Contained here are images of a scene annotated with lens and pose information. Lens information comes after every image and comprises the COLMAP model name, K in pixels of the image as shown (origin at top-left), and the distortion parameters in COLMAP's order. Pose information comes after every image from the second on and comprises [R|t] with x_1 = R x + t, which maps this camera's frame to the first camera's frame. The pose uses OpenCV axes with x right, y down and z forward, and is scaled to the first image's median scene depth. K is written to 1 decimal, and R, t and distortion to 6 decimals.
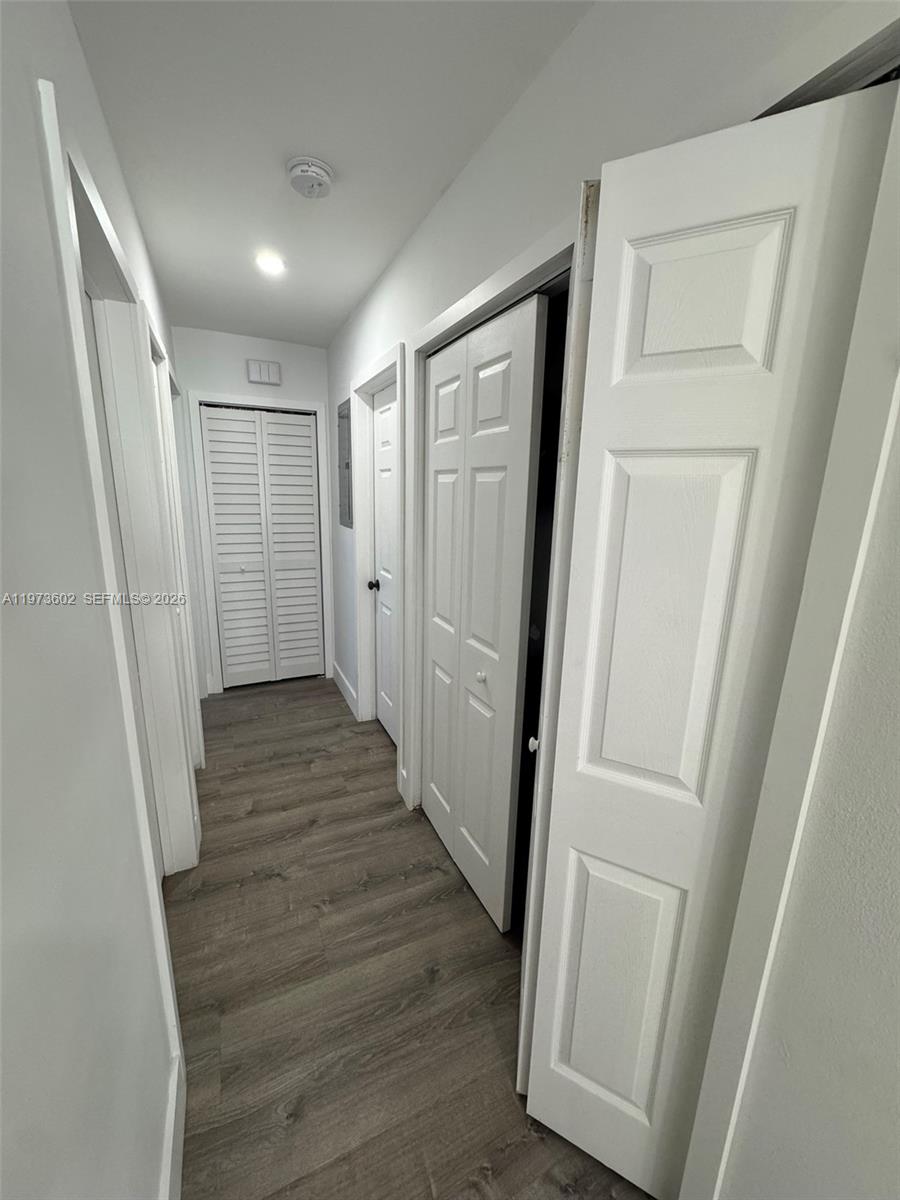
lens RADIAL K [[477.8, 0, 445.8], [0, 477.8, 599.5], [0, 0, 1]] dist [-0.003499, 0.000469]
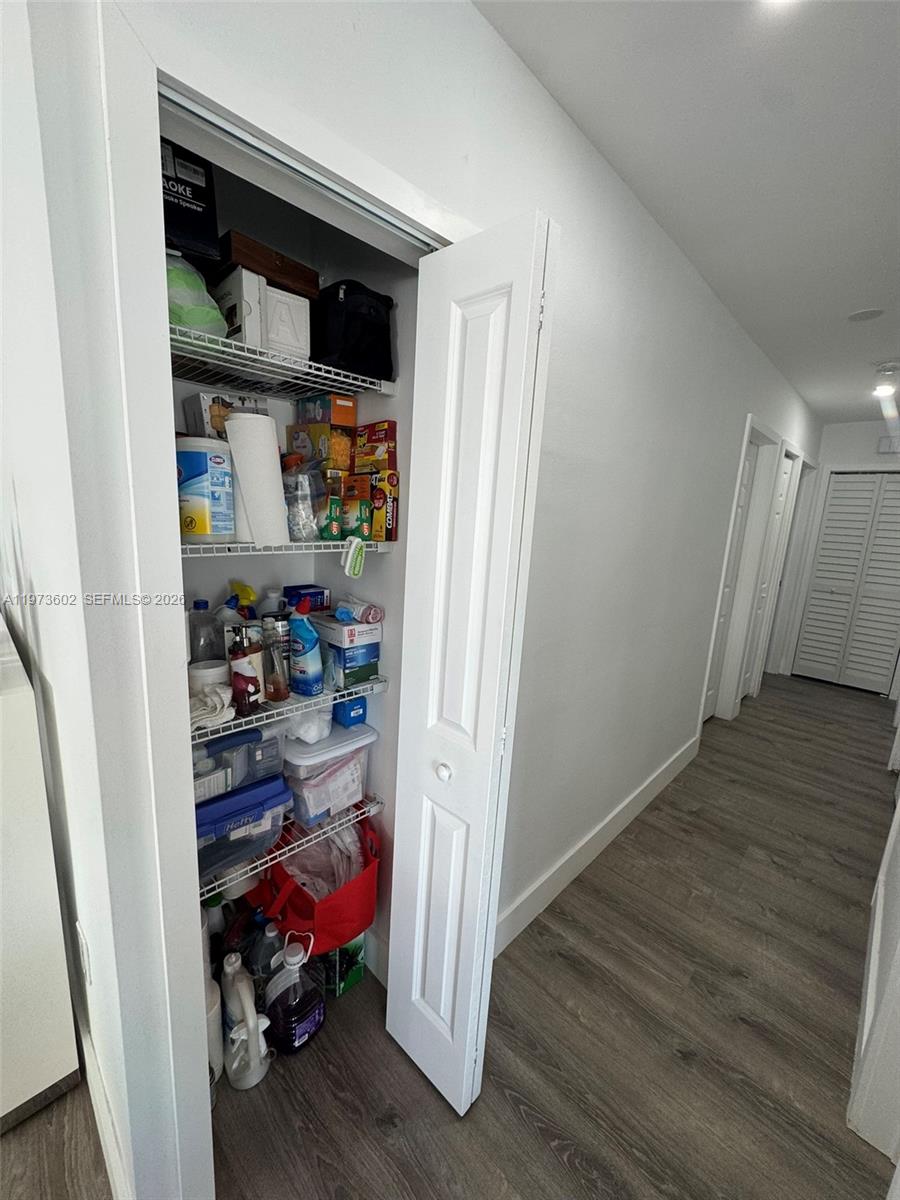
lens RADIAL K [[477.8, 0, 446.5], [0, 477.8, 601.2], [0, 0, 1]] dist [-0.003499, 0.000469]
pose [[0.357432, 0.171269, -0.918101, 0.616631], [-0.250463, 0.964610, 0.082436, 0.186088], [0.899728, 0.200485, 0.387679, -0.710377]]
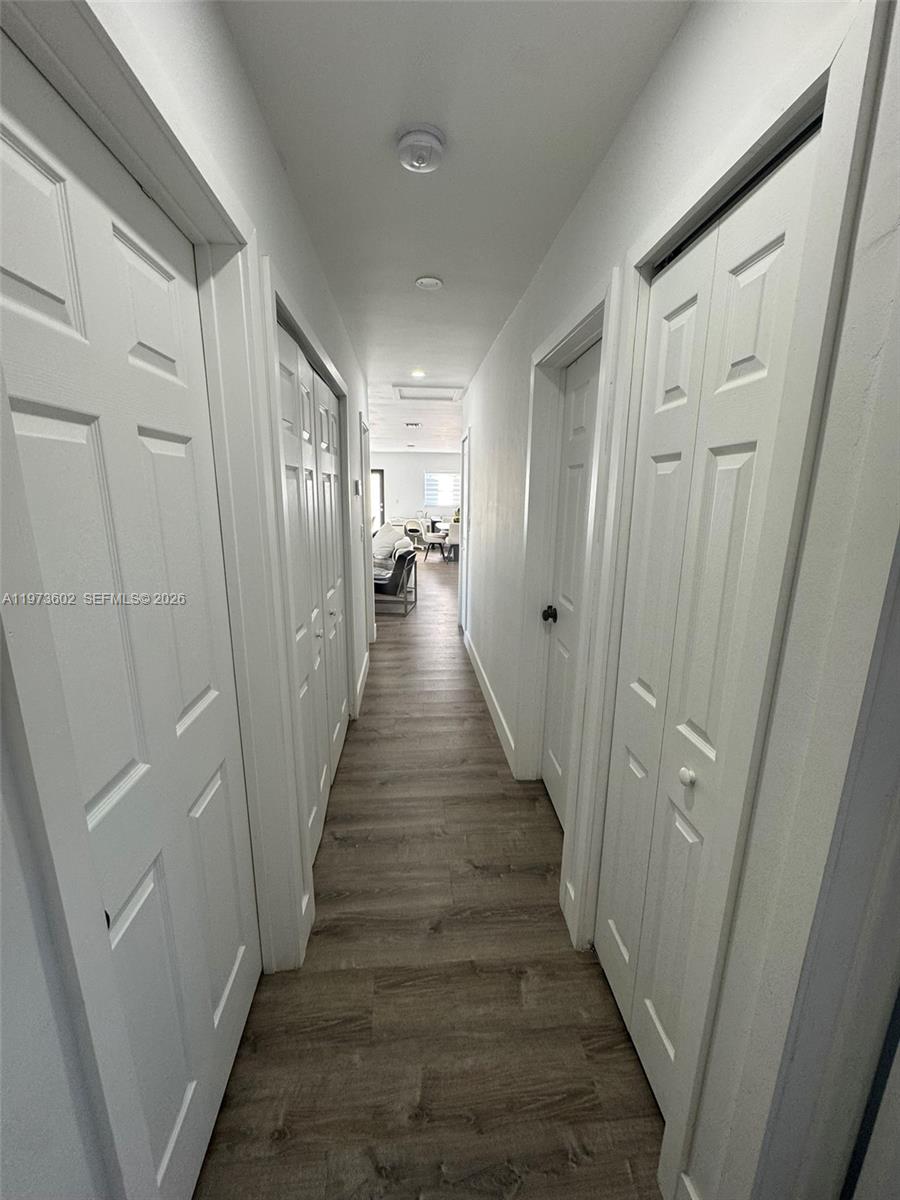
lens RADIAL K [[477.8, 0, 450.6], [0, 477.8, 598.8], [0, 0, 1]] dist [-0.003499, 0.000469]
pose [[-0.940136, -0.108734, 0.322989, -0.463523], [0.043717, 0.901430, 0.430712, -0.322584], [-0.337985, 0.419048, -0.842713, 1.339761]]
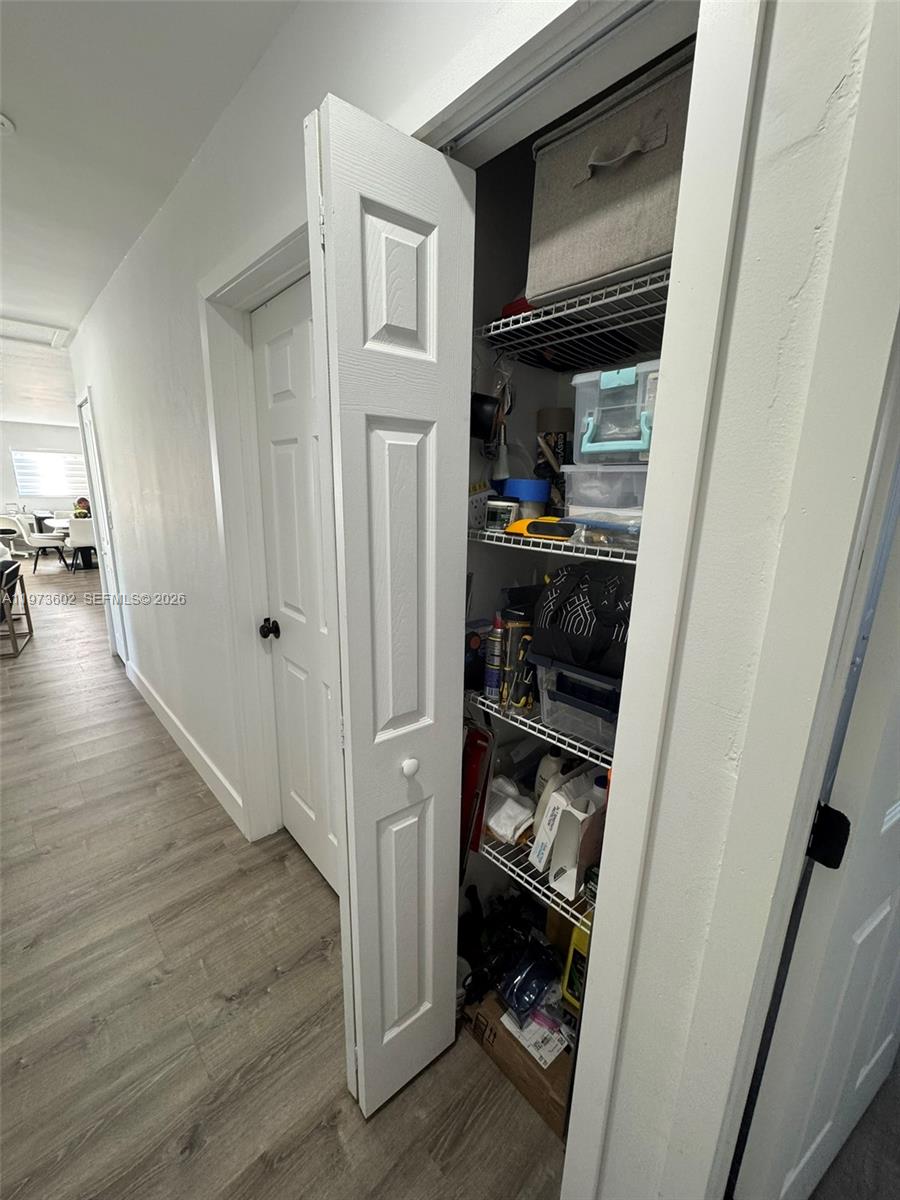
lens RADIAL K [[477.8, 0, 450.1], [0, 477.8, 599.7], [0, 0, 1]] dist [-0.003499, 0.000469]
pose [[-0.945074, 0.029763, -0.325497, -0.367291], [-0.118160, 0.897386, 0.425131, -0.272195], [0.304750, 0.440241, -0.844580, 1.184124]]
